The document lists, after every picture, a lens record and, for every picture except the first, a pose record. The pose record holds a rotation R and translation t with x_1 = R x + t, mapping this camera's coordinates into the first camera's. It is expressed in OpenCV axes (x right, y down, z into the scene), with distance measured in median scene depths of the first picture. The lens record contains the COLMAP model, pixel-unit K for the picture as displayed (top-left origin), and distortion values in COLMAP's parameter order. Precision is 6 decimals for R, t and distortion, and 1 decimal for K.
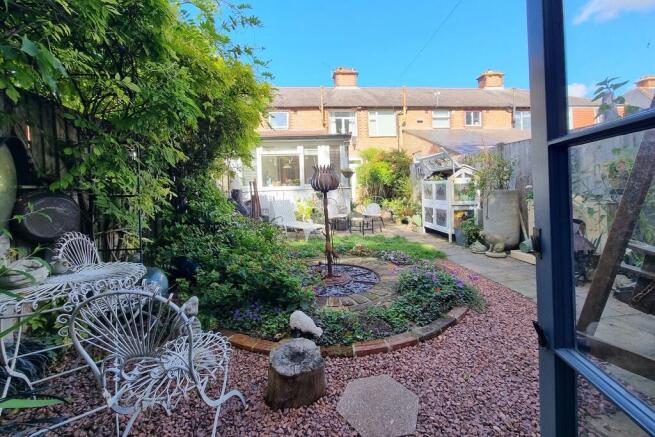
lens RADIAL K [[270.5, 0, 328.2], [0, 270.5, 192.4], [0, 0, 1]] dist [-0.003018, 0.000429]
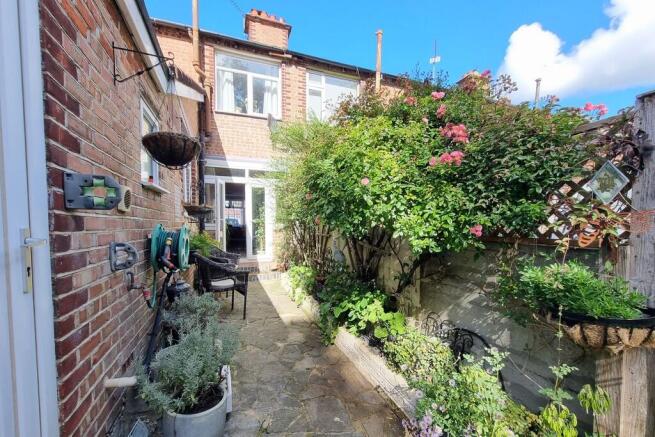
lens RADIAL K [[270.5, 0, 327.4], [0, 270.5, 221.5], [0, 0, 1]] dist [-0.003018, 0.000429]
pose [[0.970599, 0.039791, 0.237393, 0.174634], [-0.033276, 0.998953, -0.031386, -0.046706], [-0.238393, 0.022564, 0.970907, 1.152174]]
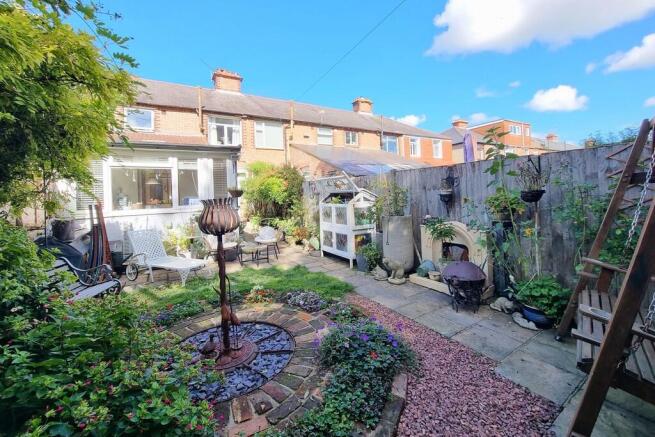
lens RADIAL K [[270.5, 0, 330.6], [0, 270.5, 191.4], [0, 0, 1]] dist [-0.003018, 0.000429]
pose [[0.903966, 0.005129, 0.427574, -0.026775], [0.011049, 0.999314, -0.035347, -0.044094], [-0.427462, 0.036677, 0.903289, 0.107449]]
